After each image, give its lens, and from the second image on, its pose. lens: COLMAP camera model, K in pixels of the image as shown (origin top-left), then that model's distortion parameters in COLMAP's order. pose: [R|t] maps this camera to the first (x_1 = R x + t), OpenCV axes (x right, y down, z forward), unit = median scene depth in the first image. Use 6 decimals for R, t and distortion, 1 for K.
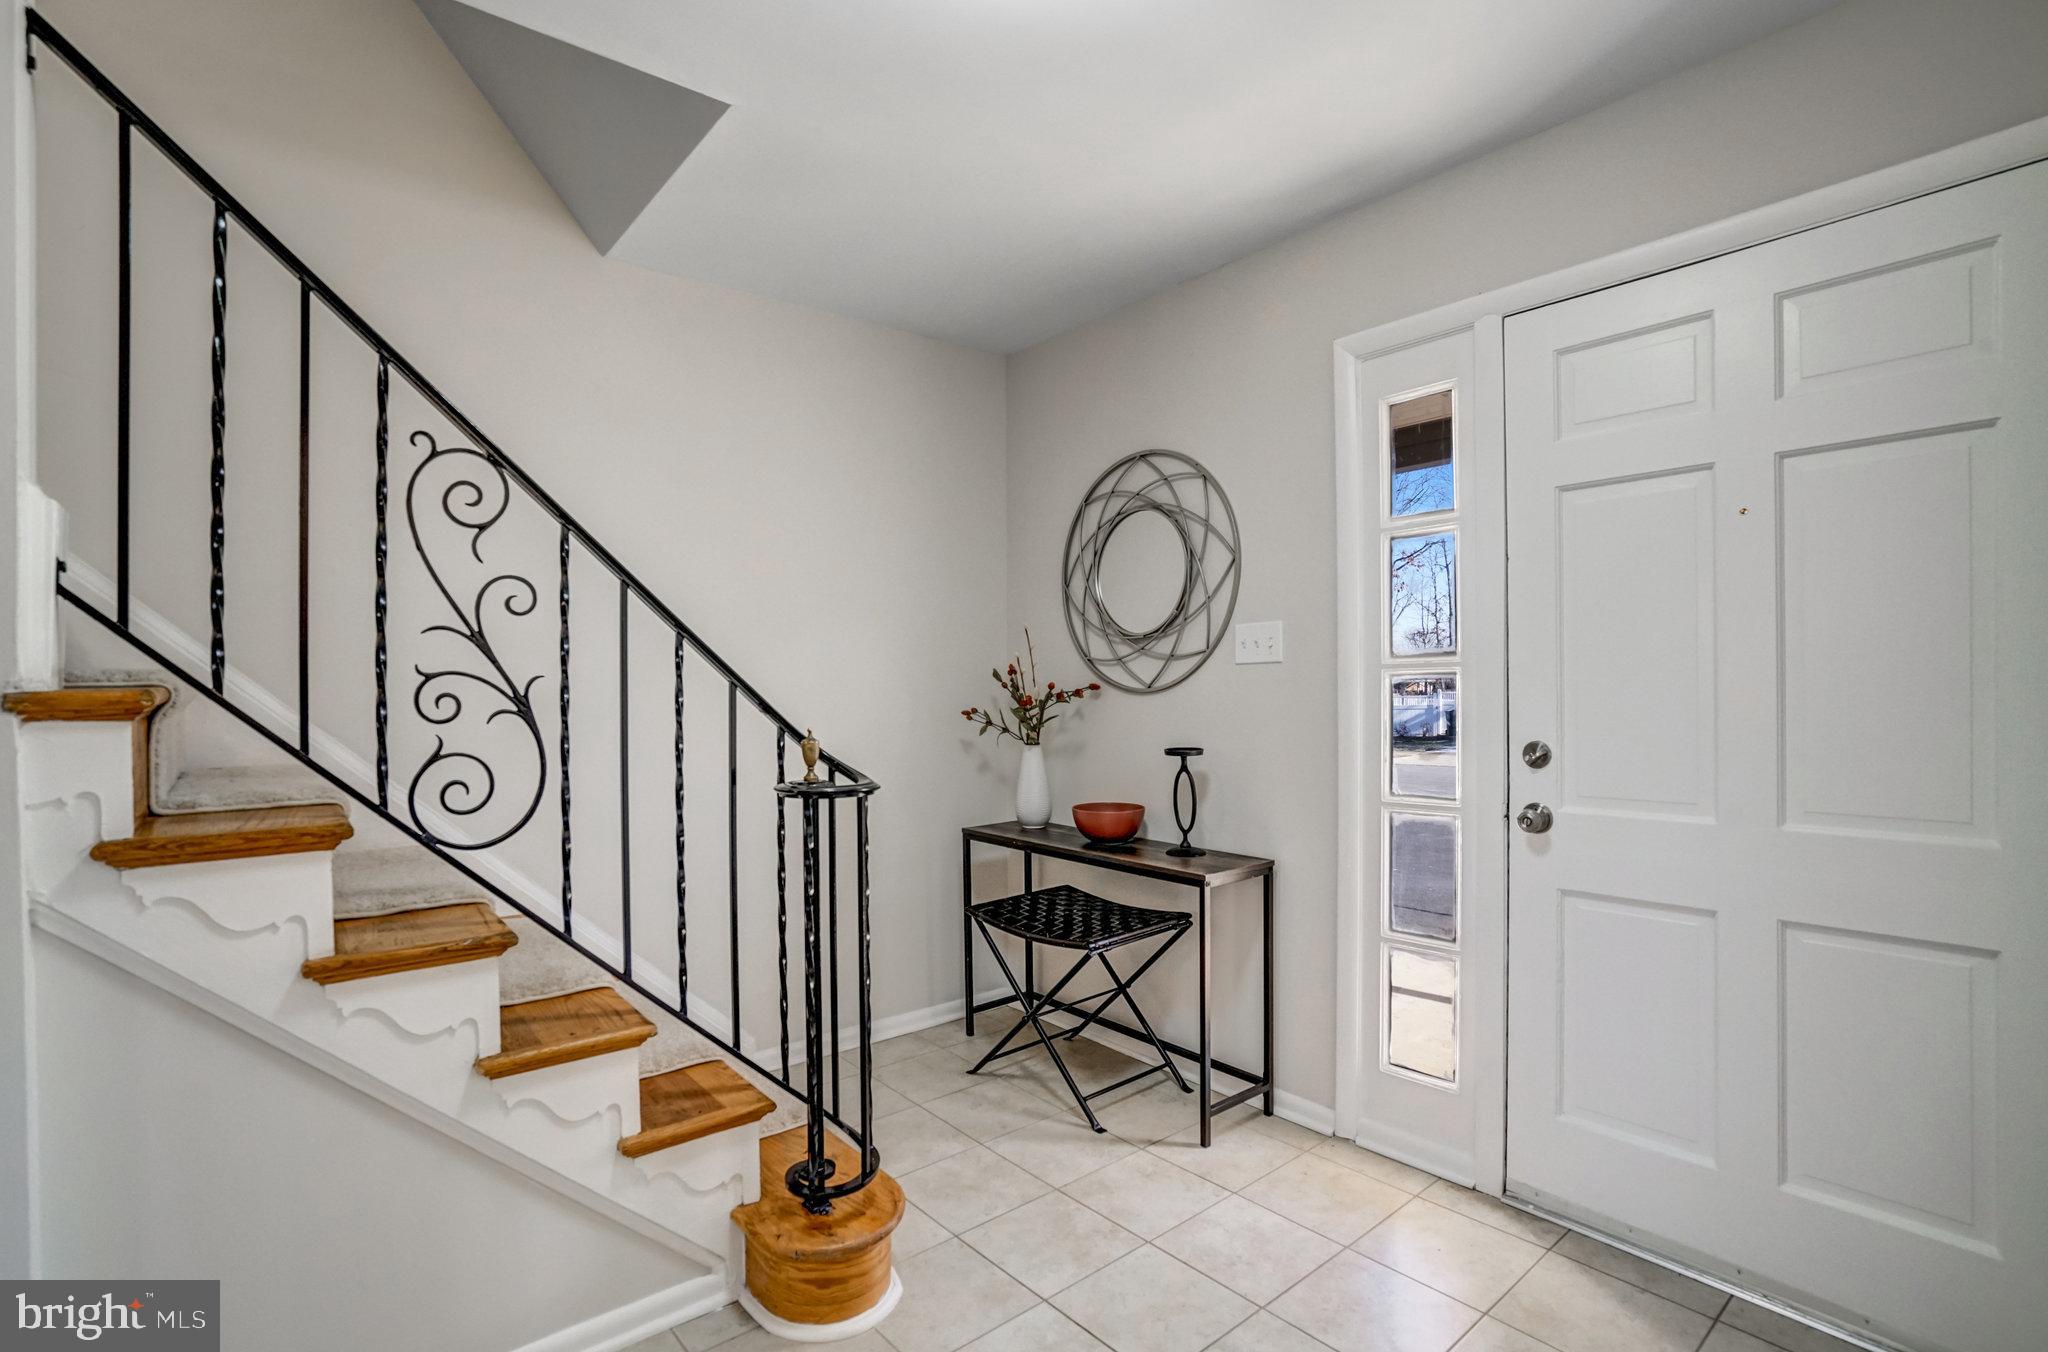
lens RADIAL K [[964.8, 0, 1028.0], [0, 964.8, 677.8], [0, 0, 1]] dist [-0.051484, 0.018724]
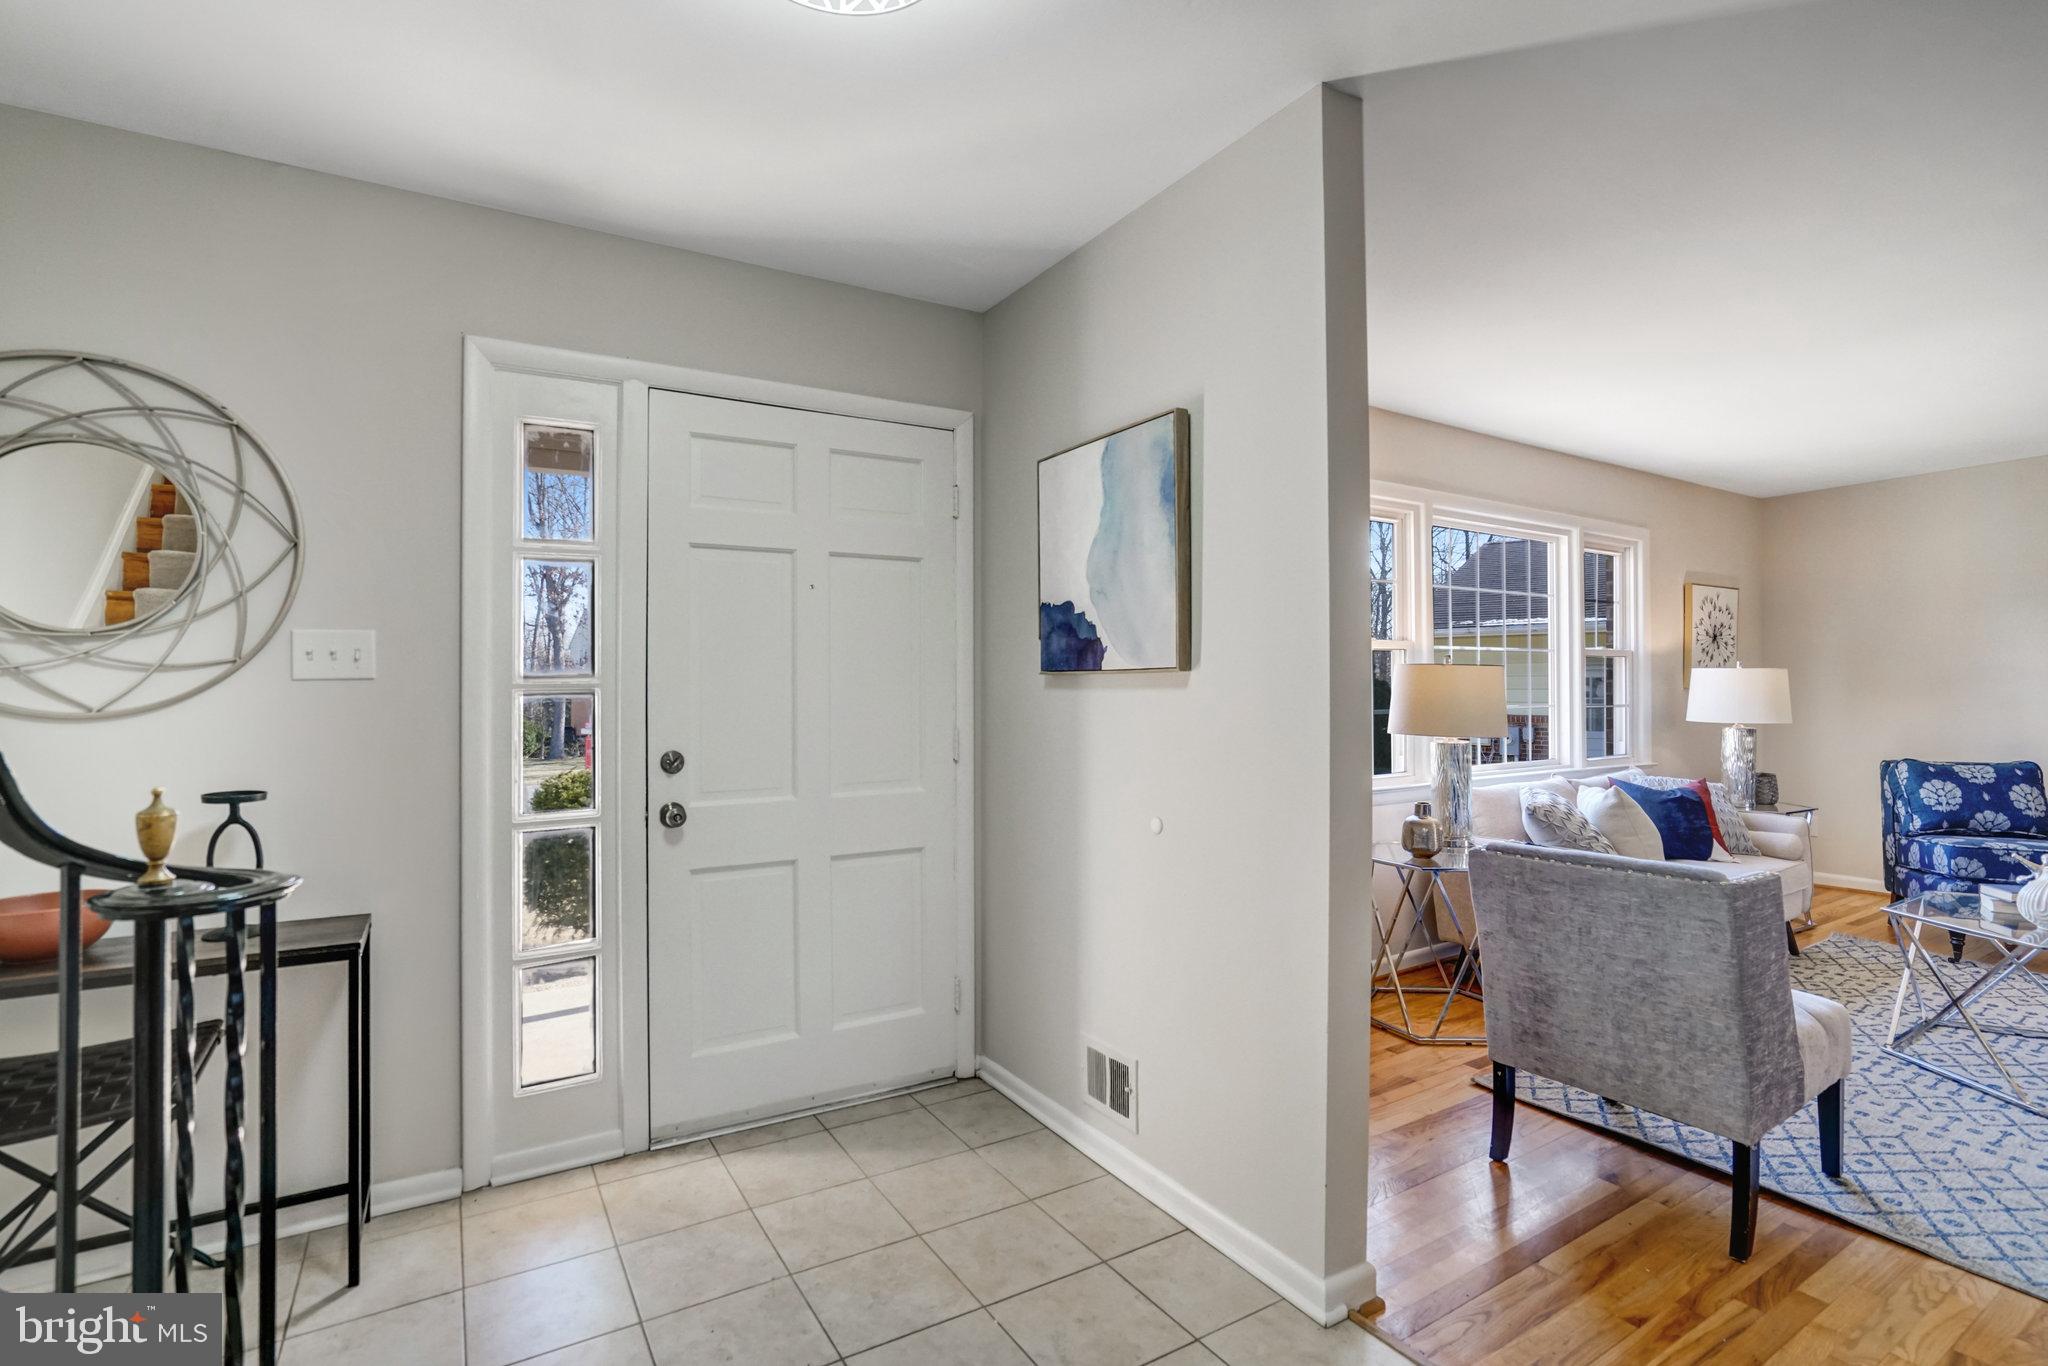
lens RADIAL K [[964.8, 0, 1017.0], [0, 964.8, 683.3], [0, 0, 1]] dist [-0.051484, 0.018724]
pose [[0.149203, 0.012591, 0.988726, -0.517068], [-0.003770, 0.999919, -0.012165, -0.004506], [-0.988799, -0.001912, 0.149239, 0.337756]]
